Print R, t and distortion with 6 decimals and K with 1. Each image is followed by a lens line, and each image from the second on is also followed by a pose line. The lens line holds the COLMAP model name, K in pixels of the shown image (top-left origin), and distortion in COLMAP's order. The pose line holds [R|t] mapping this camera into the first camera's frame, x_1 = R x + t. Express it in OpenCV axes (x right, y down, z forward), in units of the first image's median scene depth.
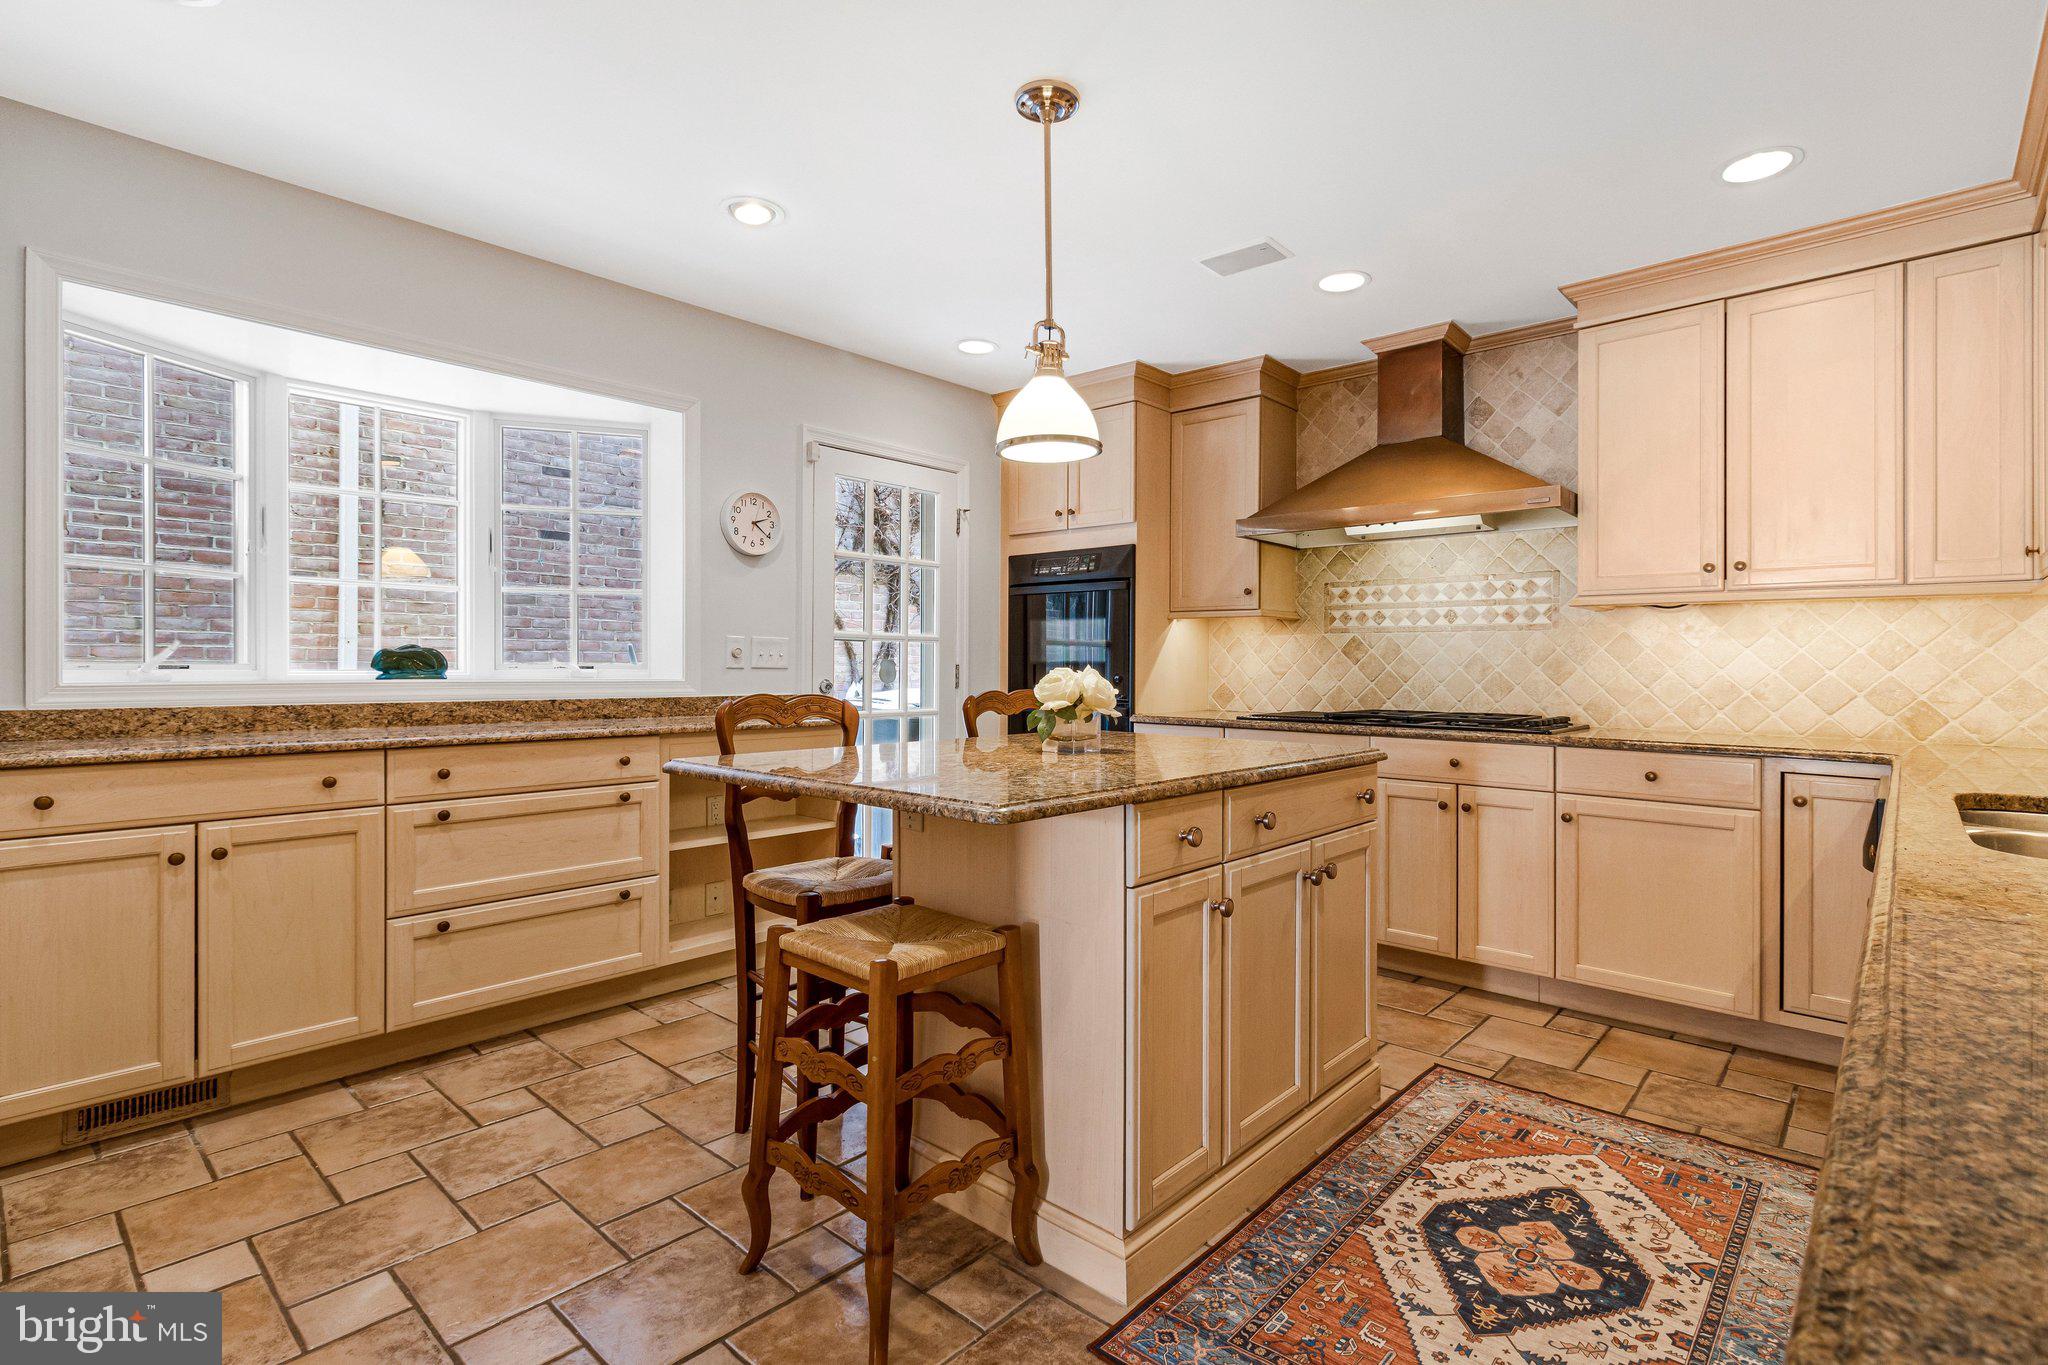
lens RADIAL K [[959.2, 0, 1034.2], [0, 959.2, 664.8], [0, 0, 1]] dist [-0.000077, -0.000755]
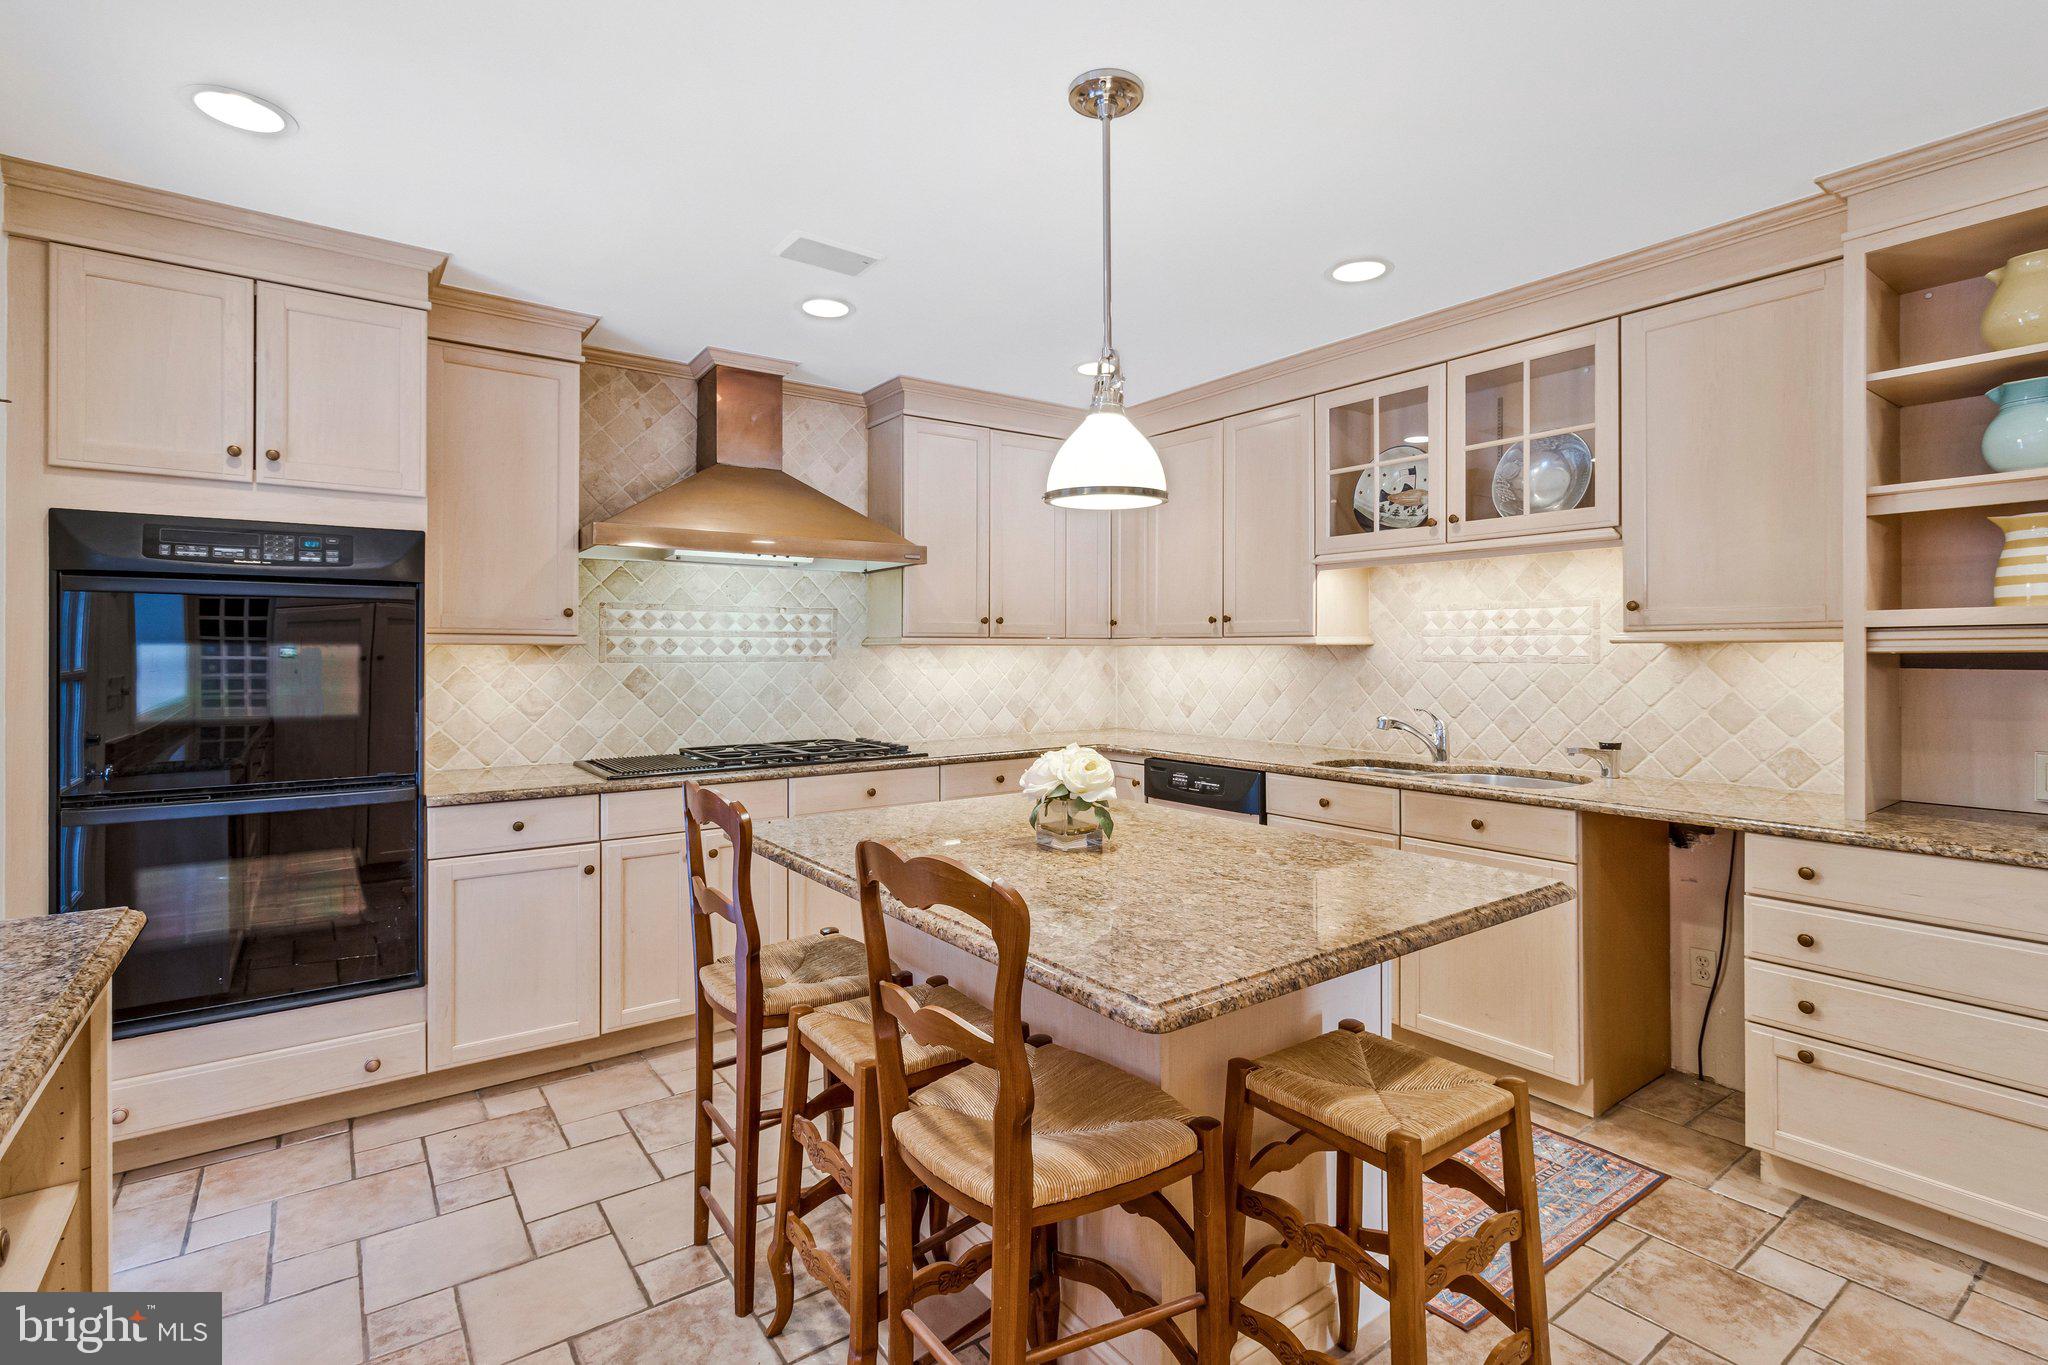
lens RADIAL K [[953.5, 0, 1024.2], [0, 953.5, 639.9], [0, 0, 1]] dist [0.000213, -0.000150]
pose [[0.190769, -0.000743, 0.981635, -0.494221], [0.003125, 0.999995, 0.000149, -0.057961], [-0.981630, 0.003039, 0.190770, 0.537318]]
